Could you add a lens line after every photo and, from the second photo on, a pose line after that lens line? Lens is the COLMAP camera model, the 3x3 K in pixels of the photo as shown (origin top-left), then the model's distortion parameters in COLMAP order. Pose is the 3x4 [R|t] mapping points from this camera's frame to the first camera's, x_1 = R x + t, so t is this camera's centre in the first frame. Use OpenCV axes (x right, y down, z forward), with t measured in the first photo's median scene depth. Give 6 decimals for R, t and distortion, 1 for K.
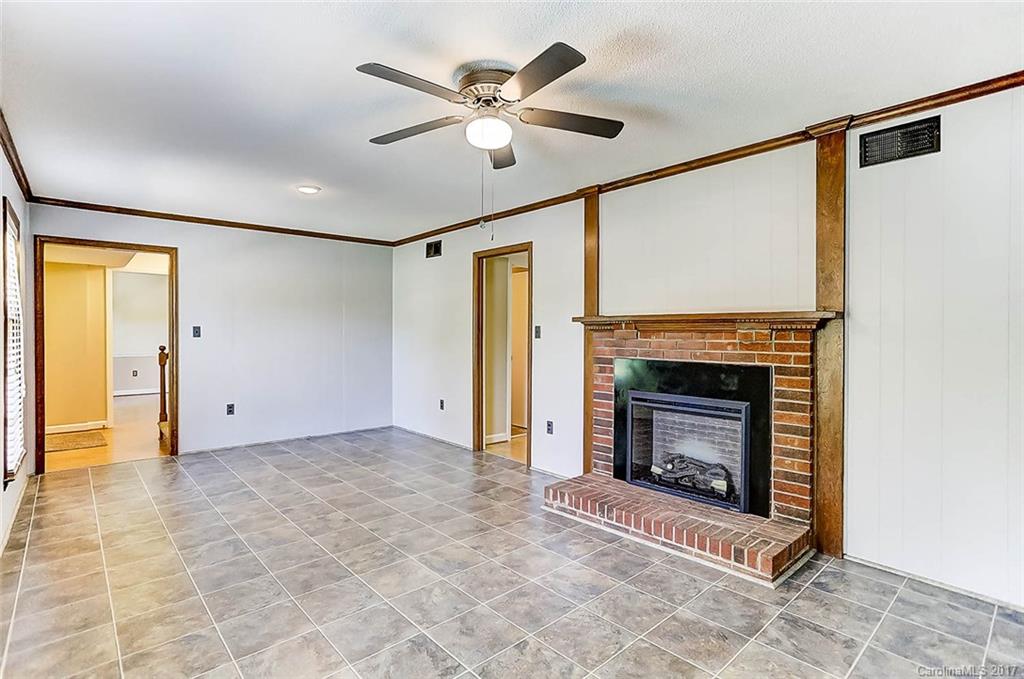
lens RADIAL K [[498.6, 0, 510.8], [0, 498.6, 335.8], [0, 0, 1]] dist [-0.022046, 0.009462]
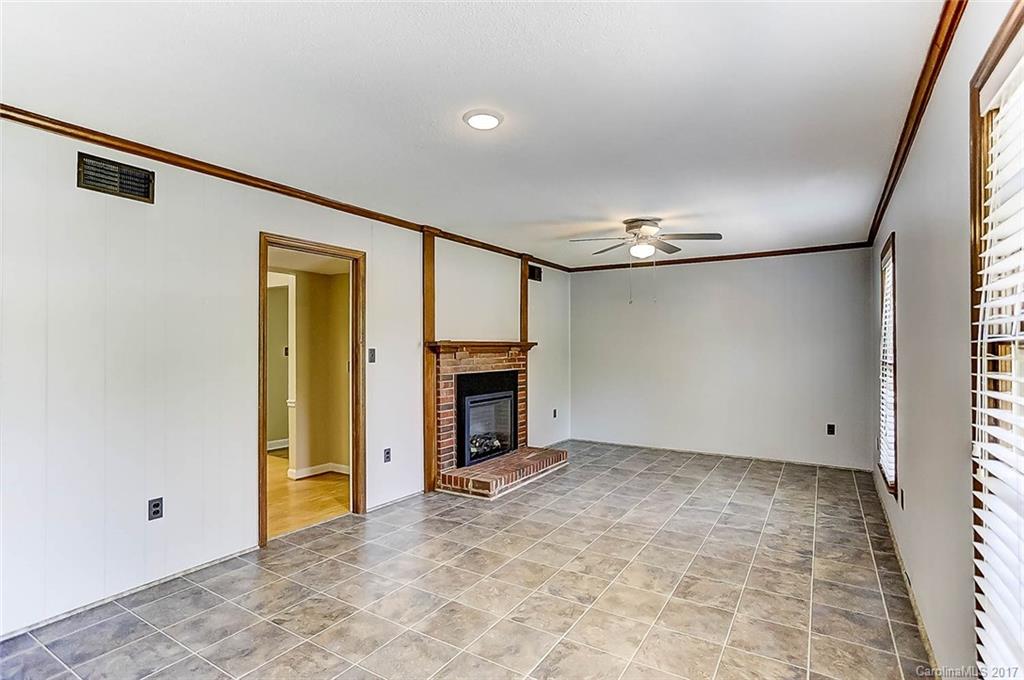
lens RADIAL K [[498.6, 0, 510.9], [0, 498.6, 344.9], [0, 0, 1]] dist [-0.022046, 0.009462]
pose [[-0.265943, -0.000728, 0.963988, -1.155072], [0.005861, 0.999980, 0.002372, -0.035753], [-0.963971, 0.006281, -0.265933, 1.316660]]
